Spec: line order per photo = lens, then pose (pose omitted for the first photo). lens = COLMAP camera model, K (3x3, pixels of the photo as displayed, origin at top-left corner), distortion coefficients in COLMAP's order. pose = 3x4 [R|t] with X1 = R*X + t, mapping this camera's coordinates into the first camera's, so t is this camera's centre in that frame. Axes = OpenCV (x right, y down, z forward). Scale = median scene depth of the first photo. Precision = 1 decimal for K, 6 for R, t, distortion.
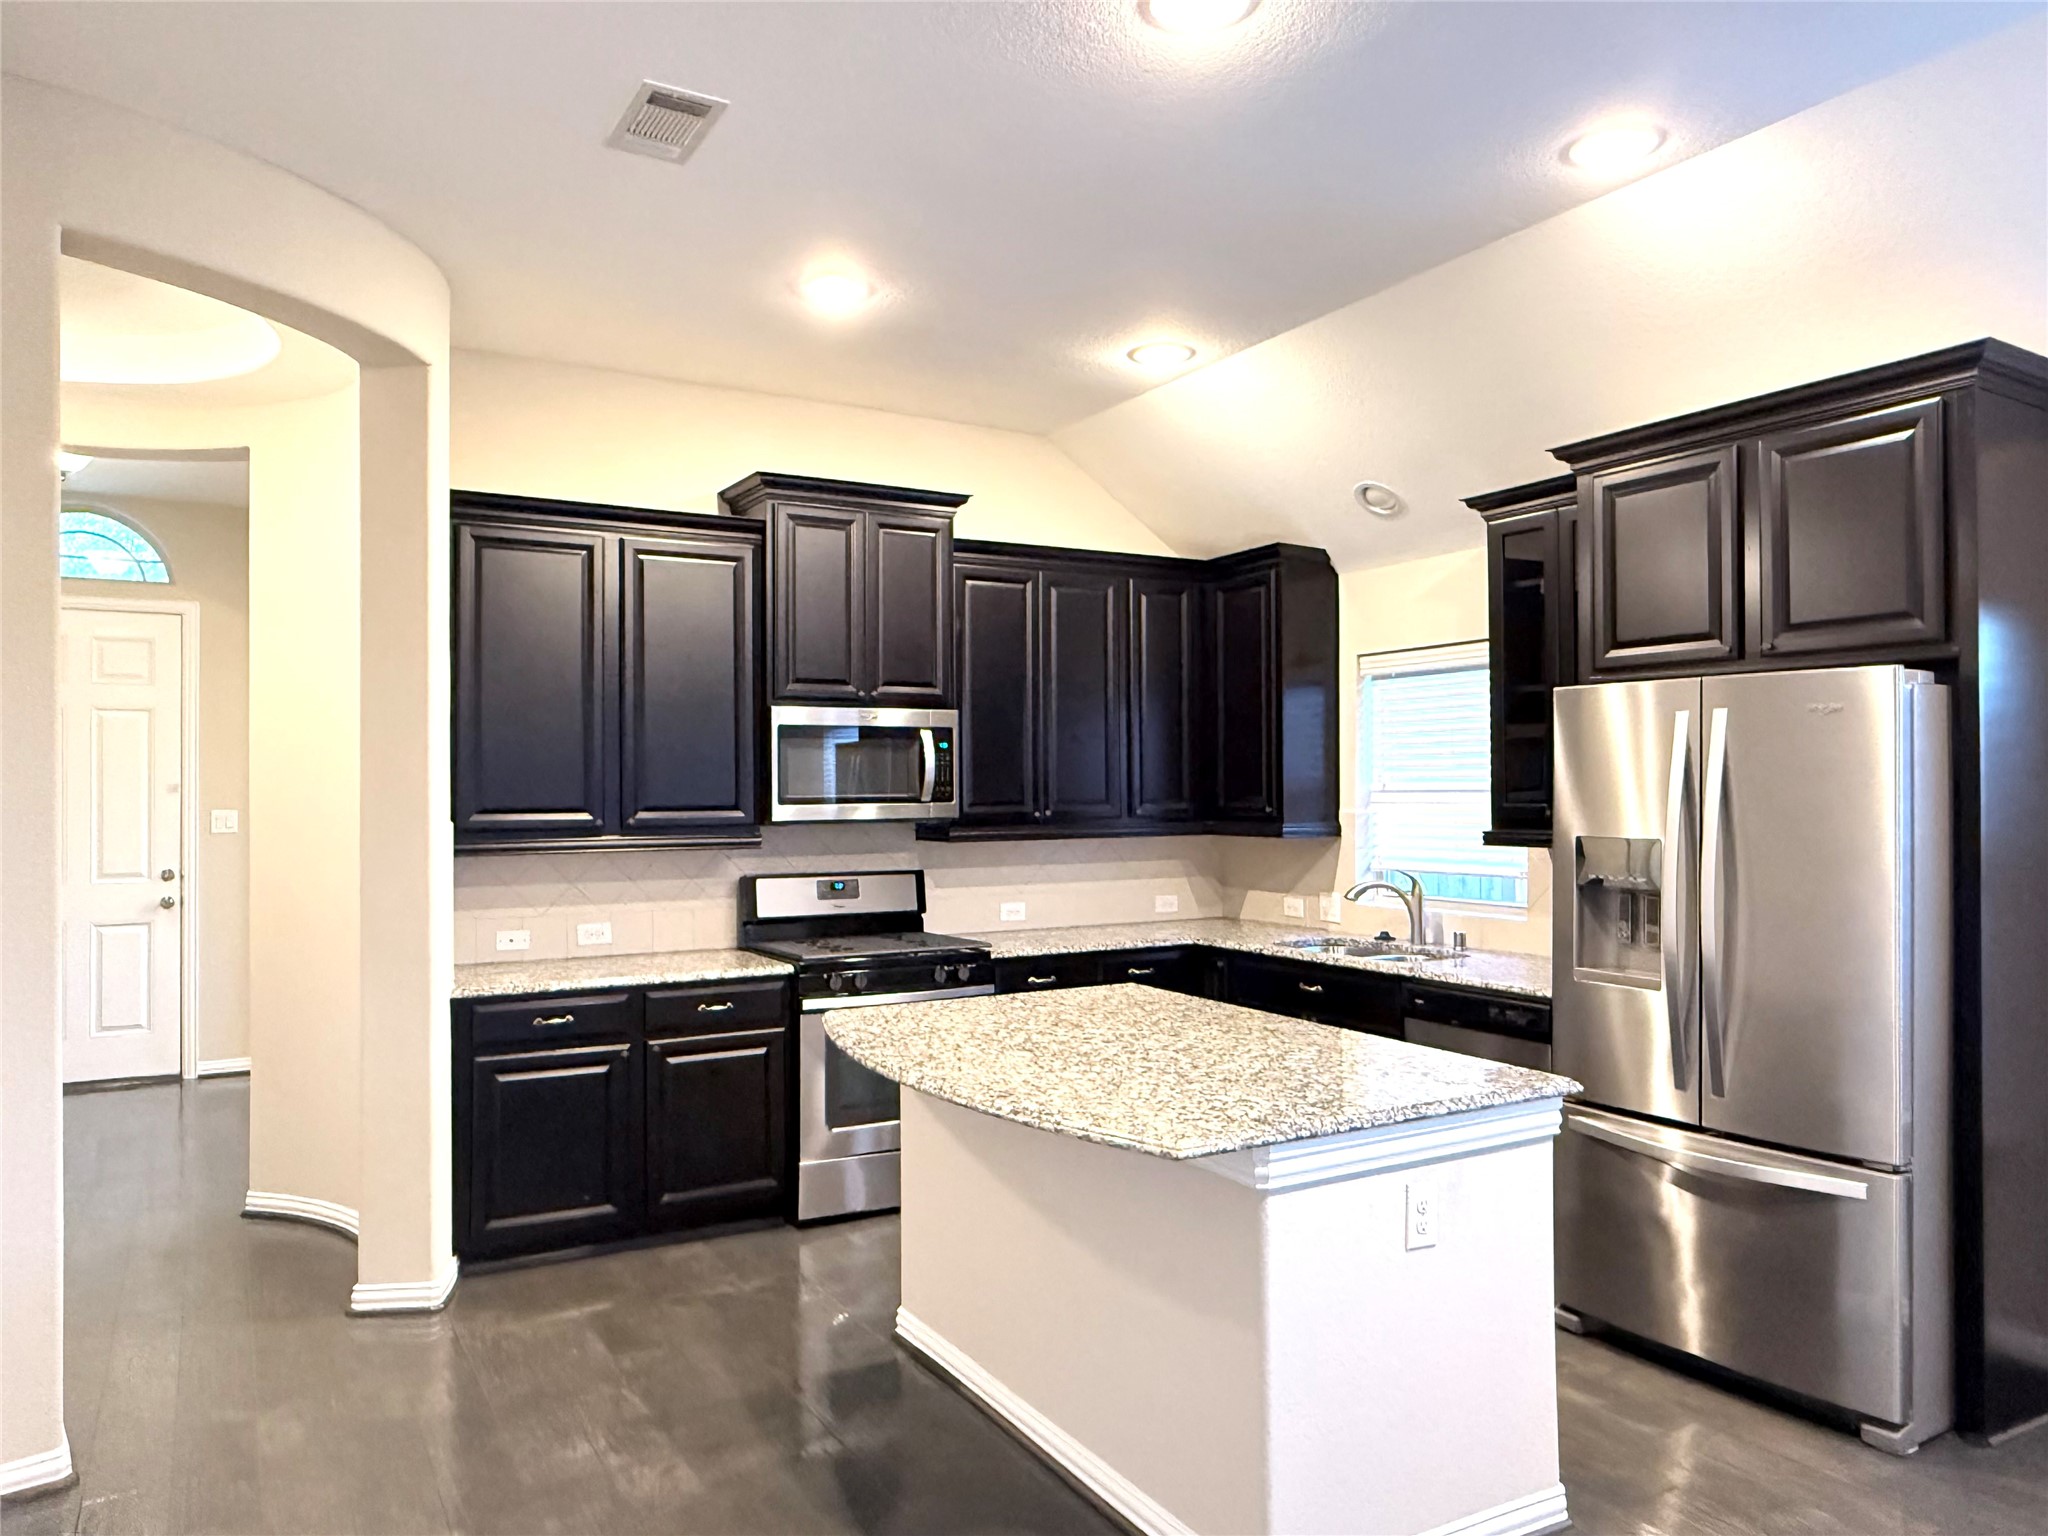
lens RADIAL K [[1392.7, 0, 1026.1], [0, 1392.7, 781.3], [0, 0, 1]] dist [0.001429, 0.000294]
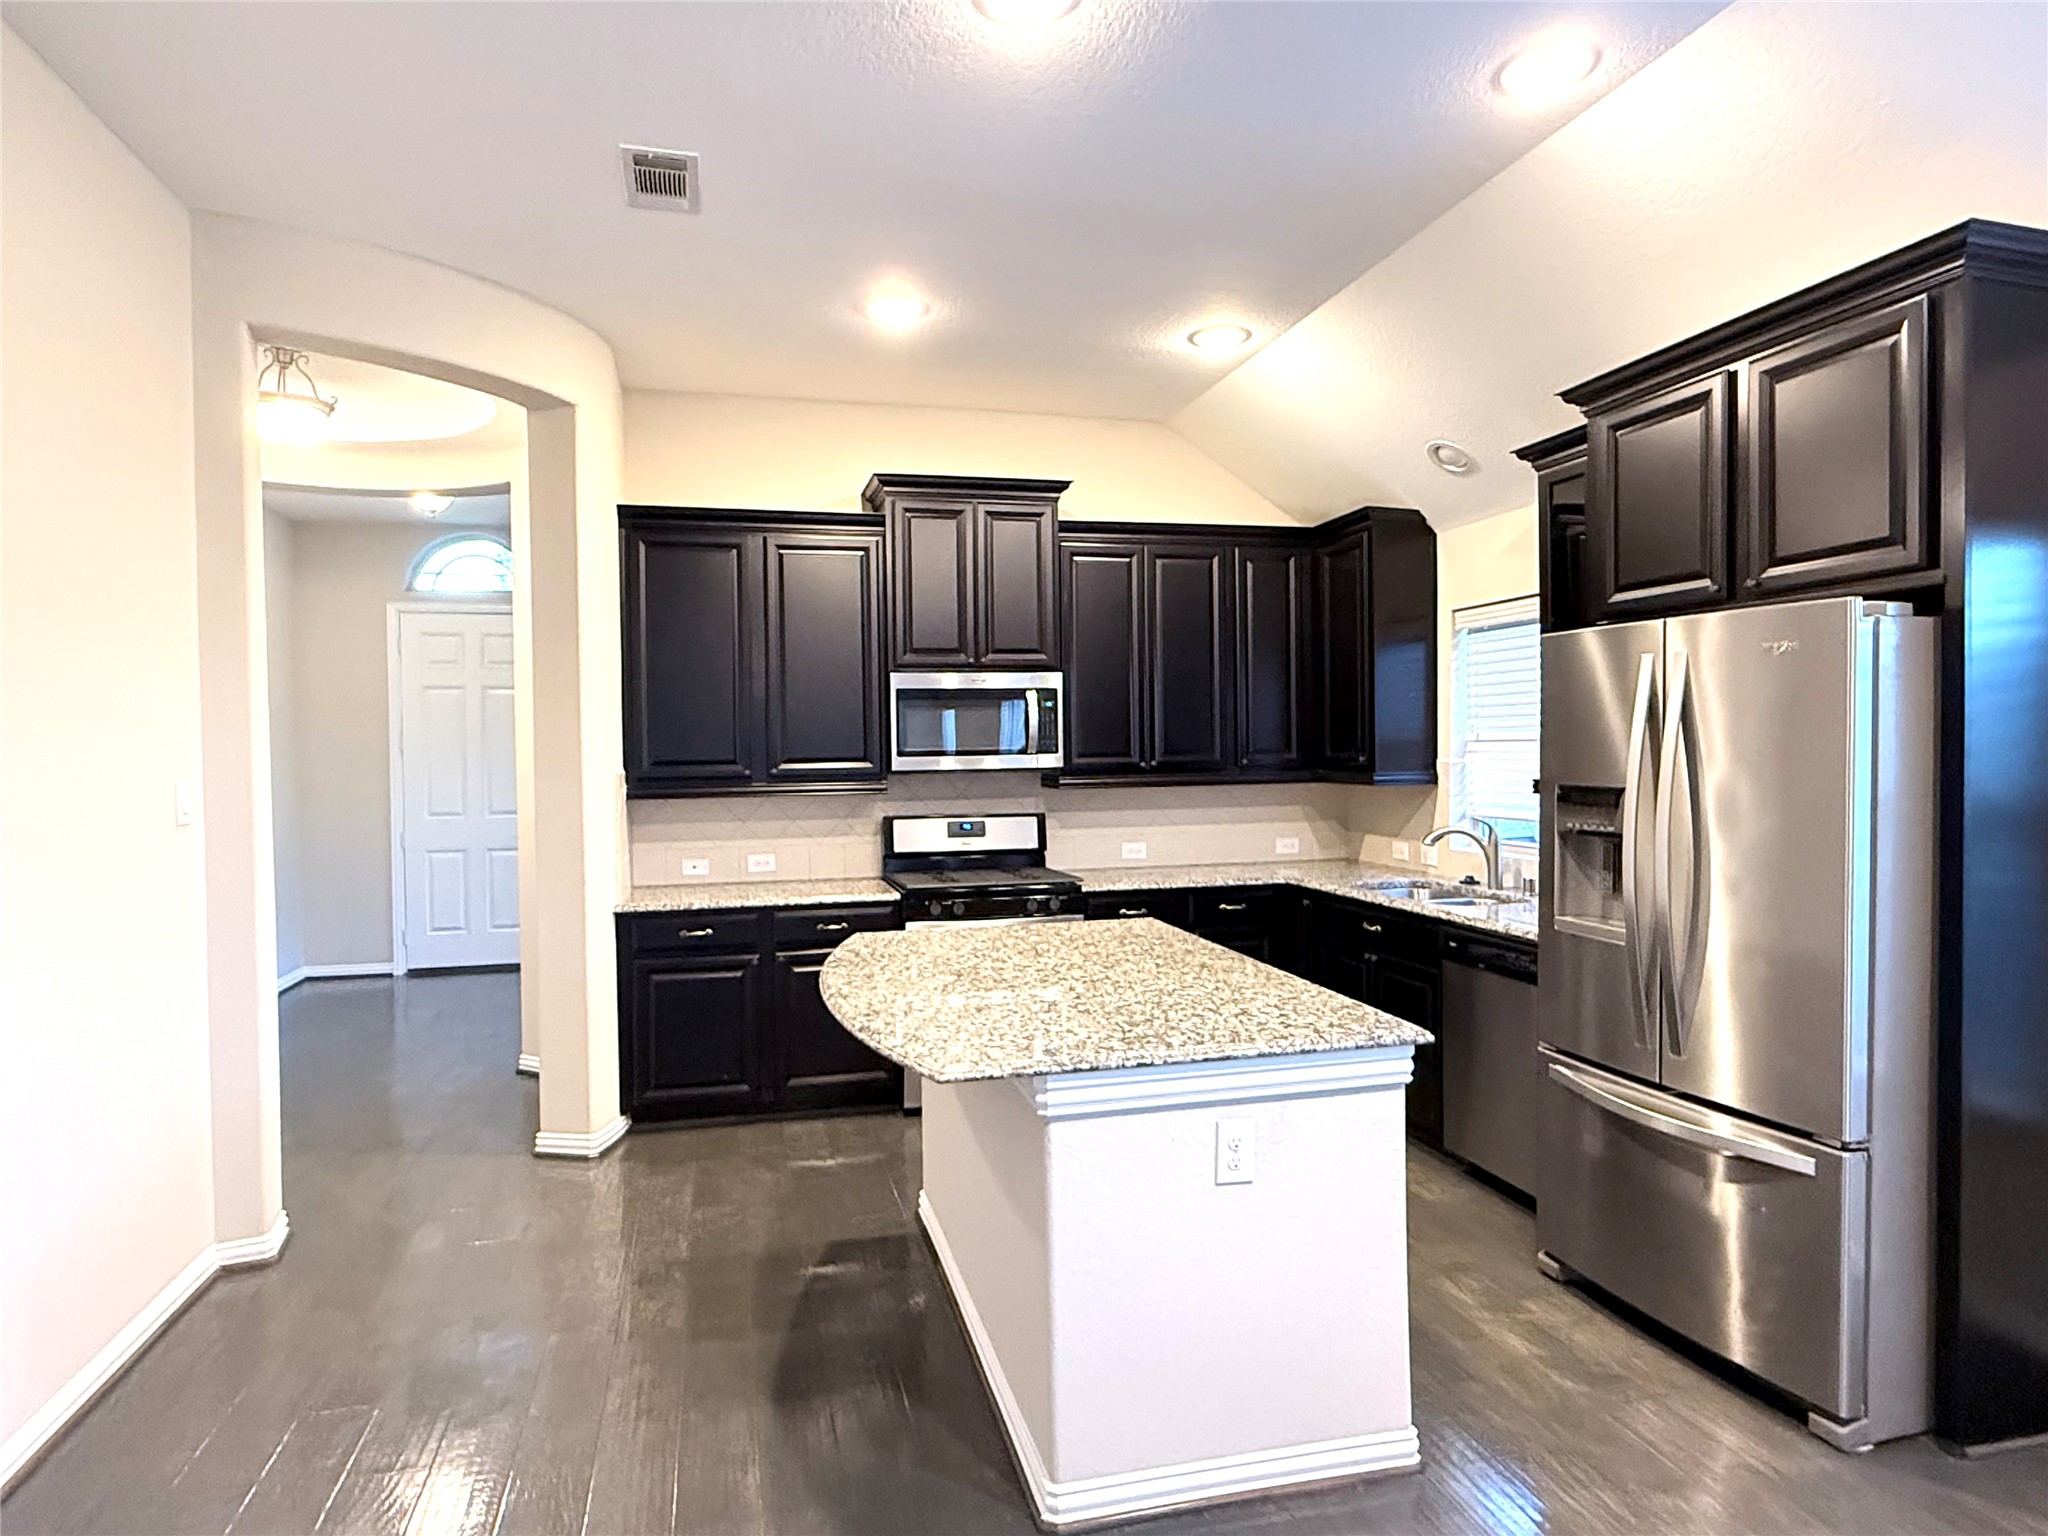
lens RADIAL K [[1186.1, 0, 1021.0], [0, 1186.1, 770.1], [0, 0, 1]] dist [0.001140, -0.001175]
pose [[0.961696, -0.002216, -0.274108, 0.193941], [0.009842, 0.999602, 0.026447, 0.002491], [0.273941, -0.028132, 0.961335, 0.063801]]
